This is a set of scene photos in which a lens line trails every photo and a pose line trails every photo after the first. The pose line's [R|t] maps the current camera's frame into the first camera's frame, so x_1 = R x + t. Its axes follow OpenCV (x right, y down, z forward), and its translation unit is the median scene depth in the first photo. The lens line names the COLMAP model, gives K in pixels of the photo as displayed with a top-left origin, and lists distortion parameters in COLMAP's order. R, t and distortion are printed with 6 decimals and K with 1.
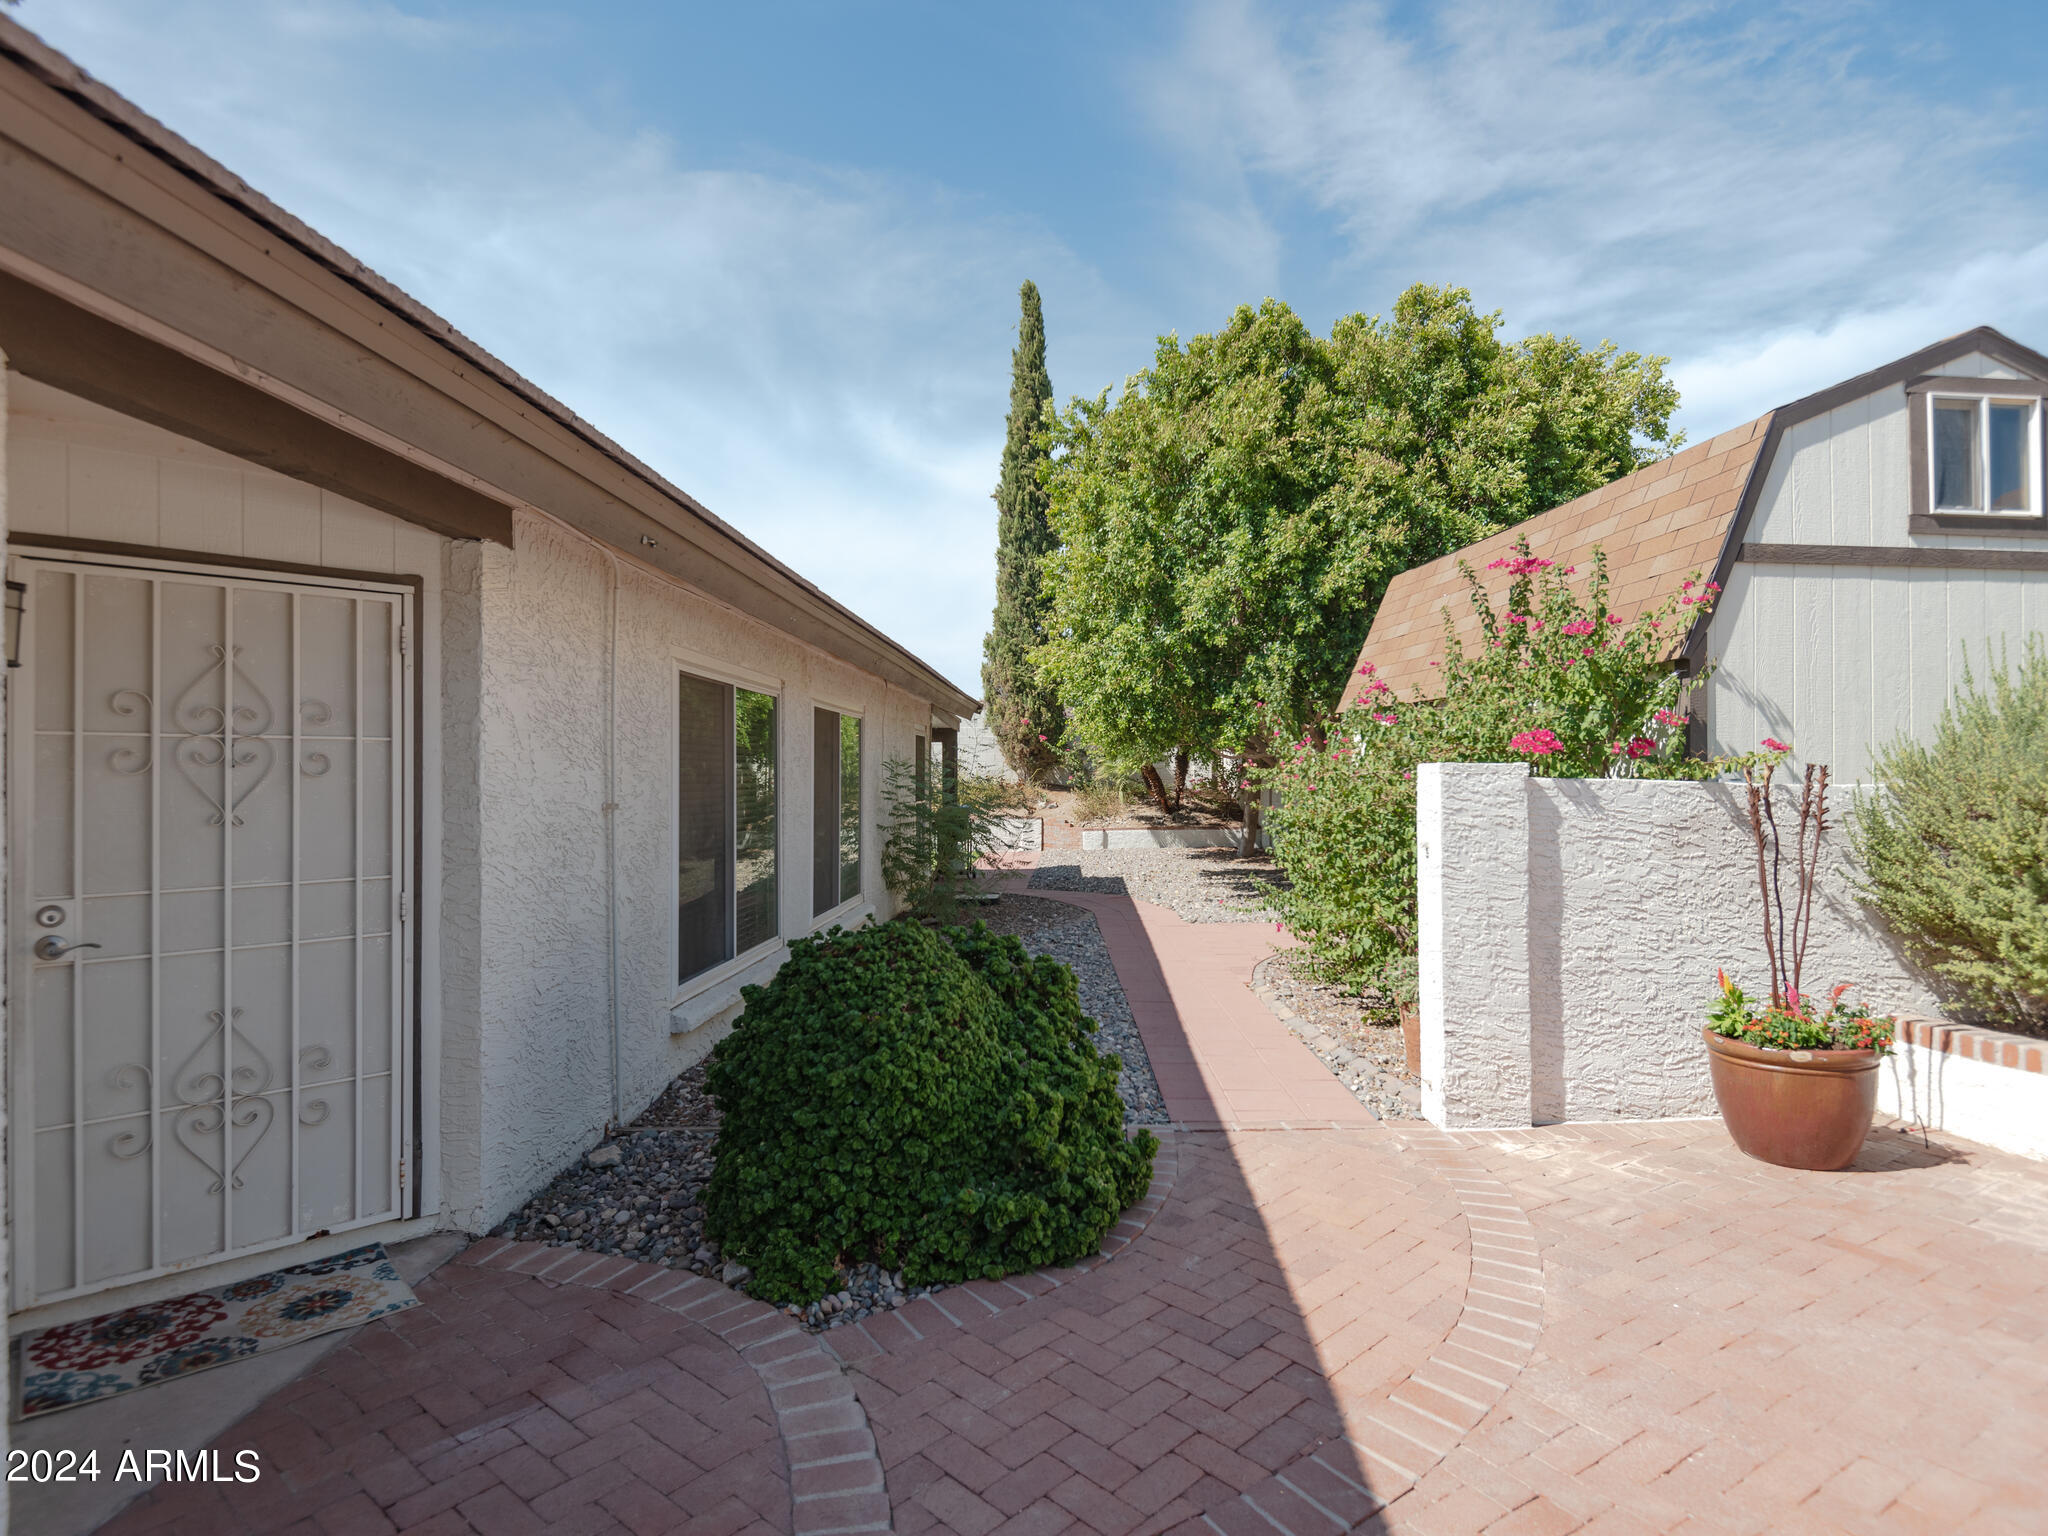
lens RADIAL K [[1088.0, 0, 1024.0], [0, 1088.0, 768.0], [0, 0, 1]] dist [0.032150, -0.026111]
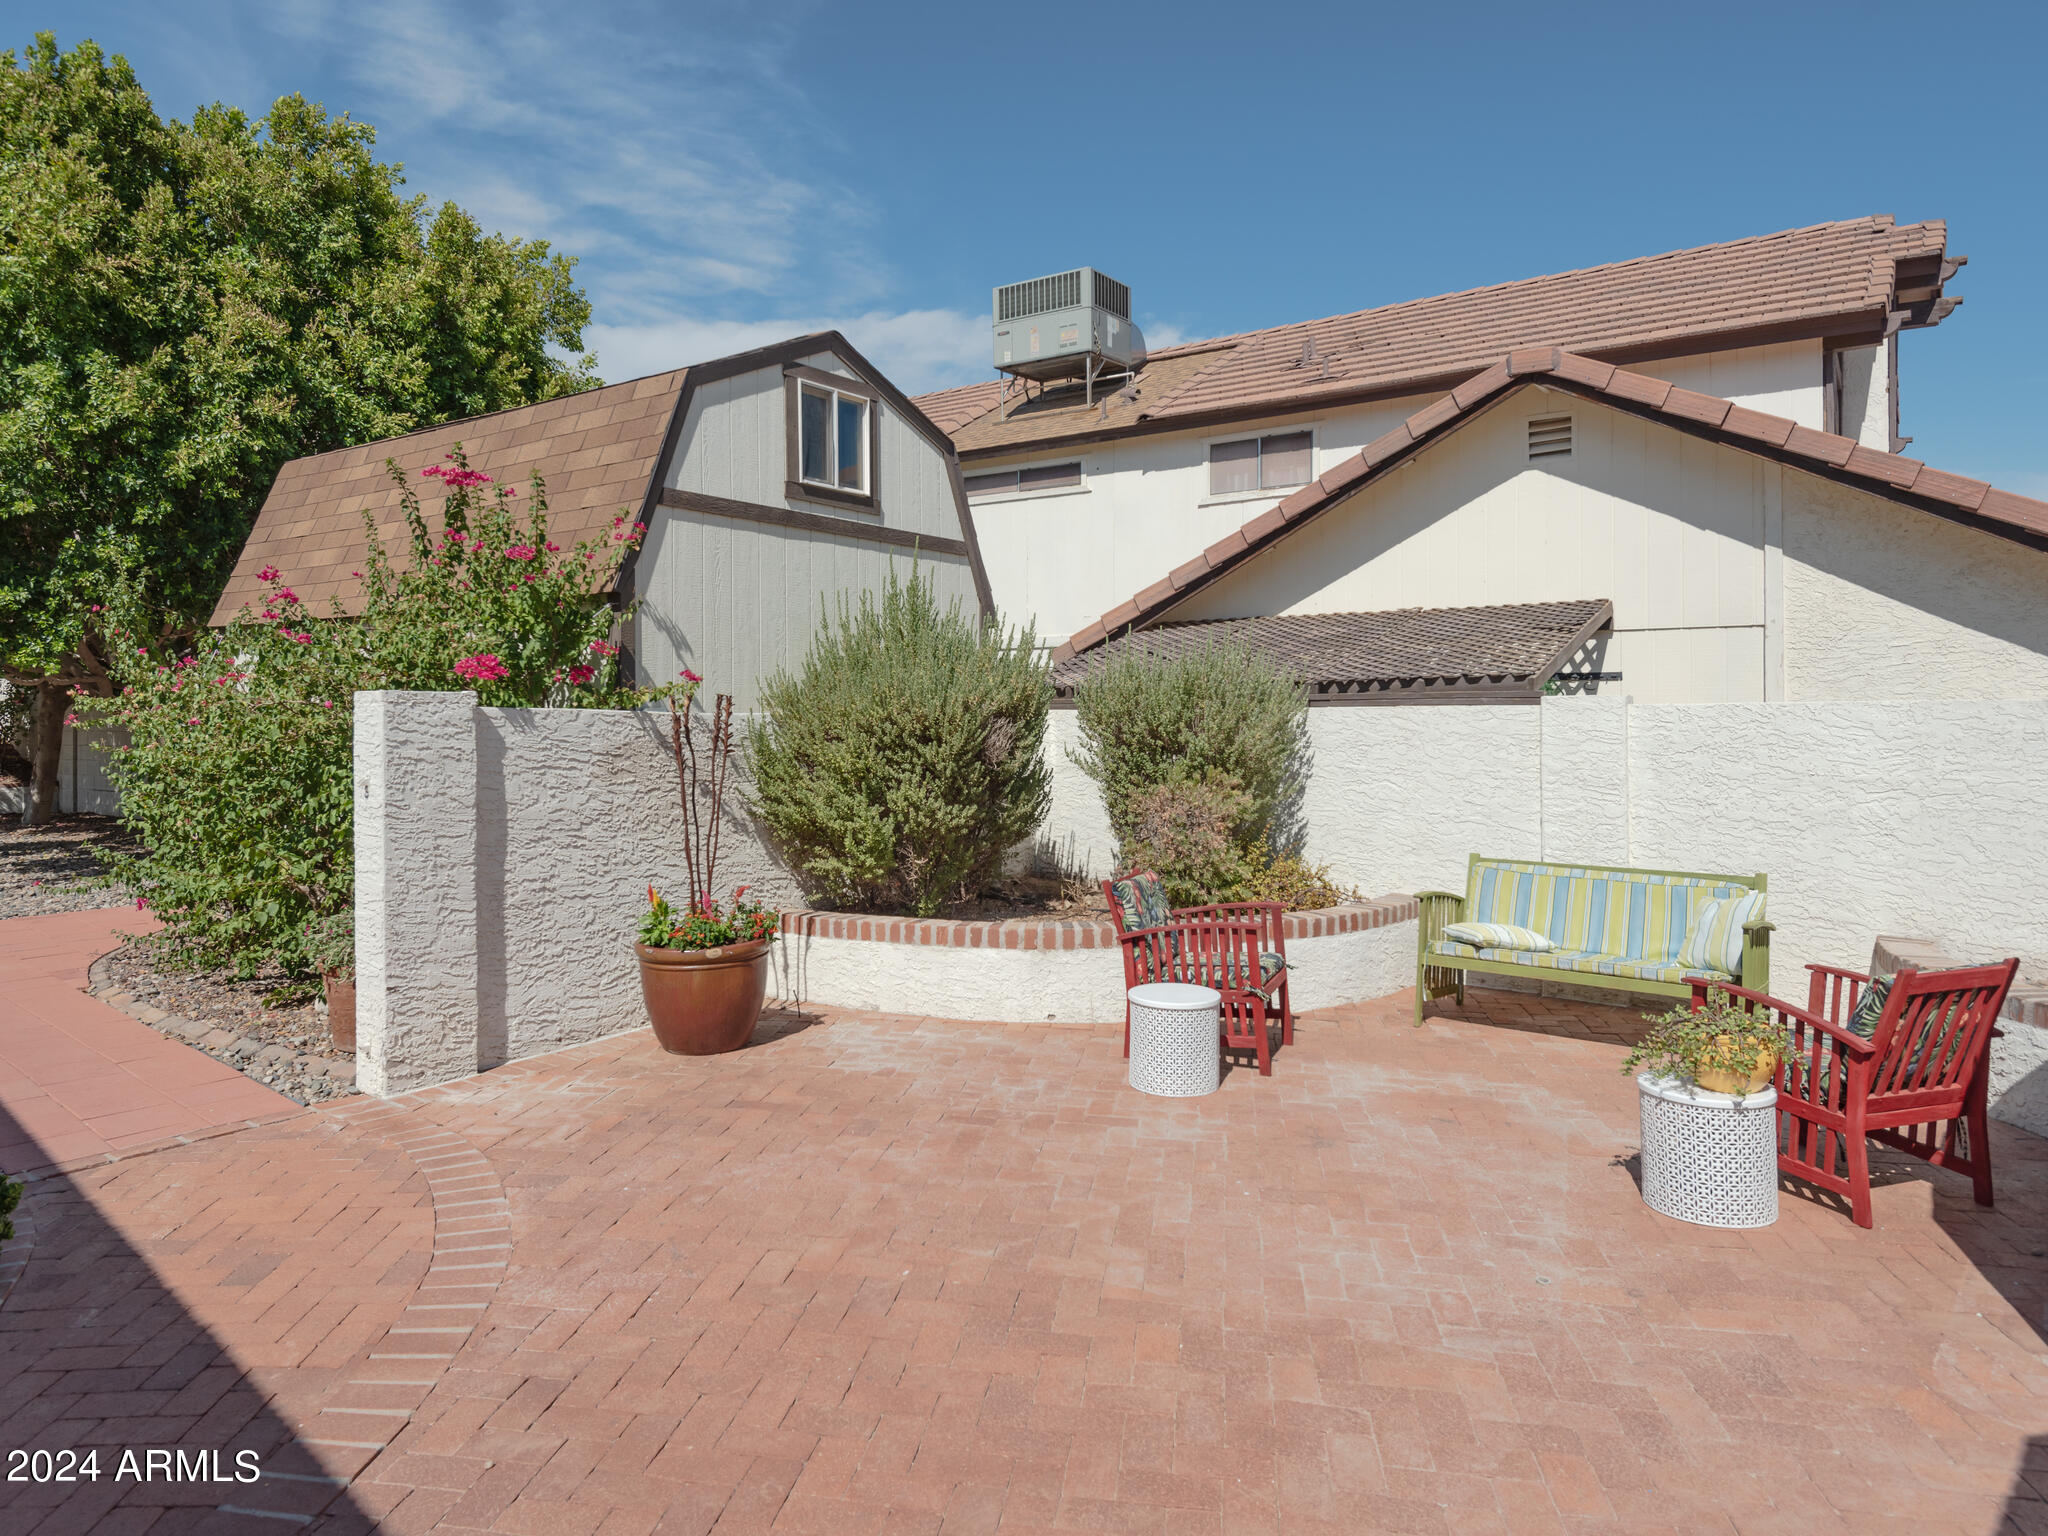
lens RADIAL K [[1400.3, 0, 1023.9], [0, 1400.3, 730.4], [0, 0, 1]] dist [-0.003204, -0.004877]
pose [[0.646914, -0.010695, 0.762488, -0.158665], [-0.002839, 0.999861, 0.016434, 0.007902], [-0.762557, -0.012796, 0.646794, -0.149777]]
